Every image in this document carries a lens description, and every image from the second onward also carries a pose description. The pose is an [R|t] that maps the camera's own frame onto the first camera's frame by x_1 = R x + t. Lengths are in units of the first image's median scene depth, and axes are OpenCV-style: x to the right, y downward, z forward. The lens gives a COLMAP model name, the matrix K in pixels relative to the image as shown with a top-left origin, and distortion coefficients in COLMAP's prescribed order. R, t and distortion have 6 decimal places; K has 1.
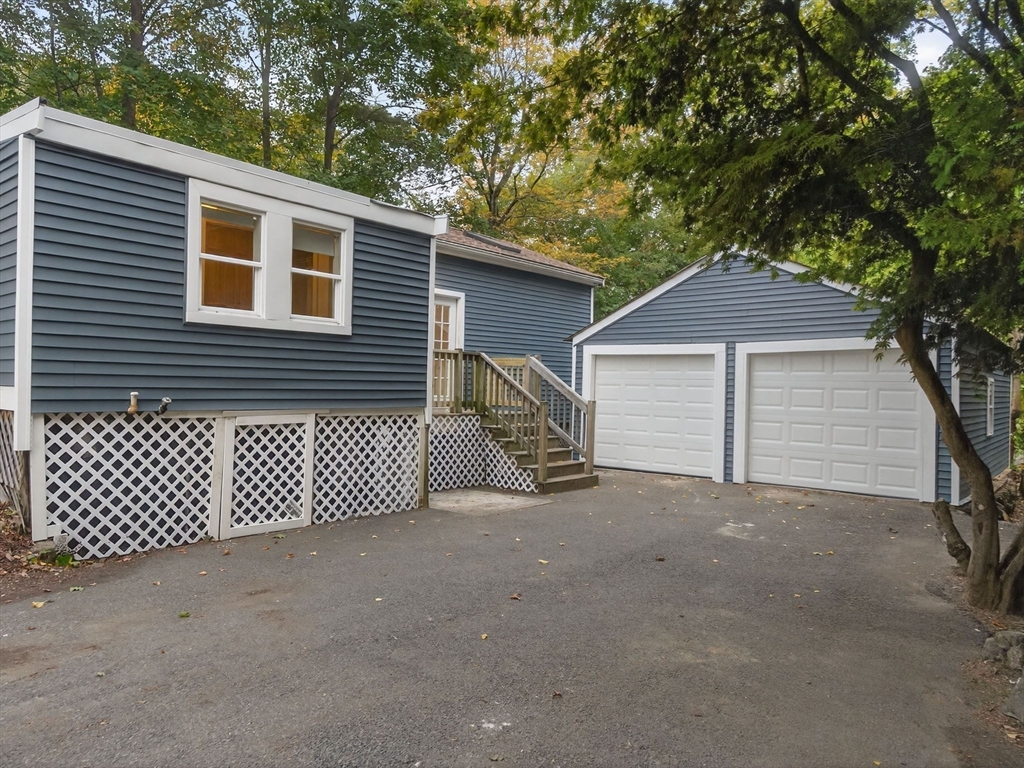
lens RADIAL K [[673.3, 0, 512.0], [0, 673.3, 384.0], [0, 0, 1]] dist [-0.000744, 0.000140]
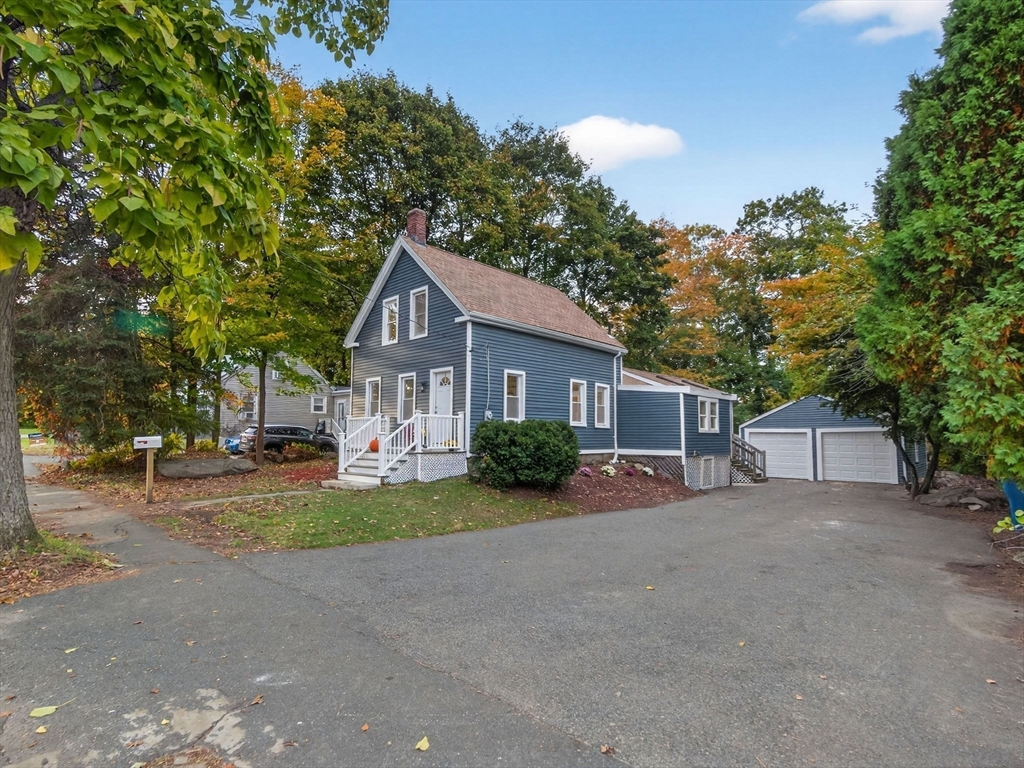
lens RADIAL K [[515.4, 0, 512.0], [0, 515.4, 384.0], [0, 0, 1]] dist [-0.000064, 0.000358]
pose [[0.998427, -0.023447, -0.050920, -0.787089], [0.017921, 0.994162, -0.106400, -0.040217], [0.053118, 0.105320, 0.993019, -1.157276]]
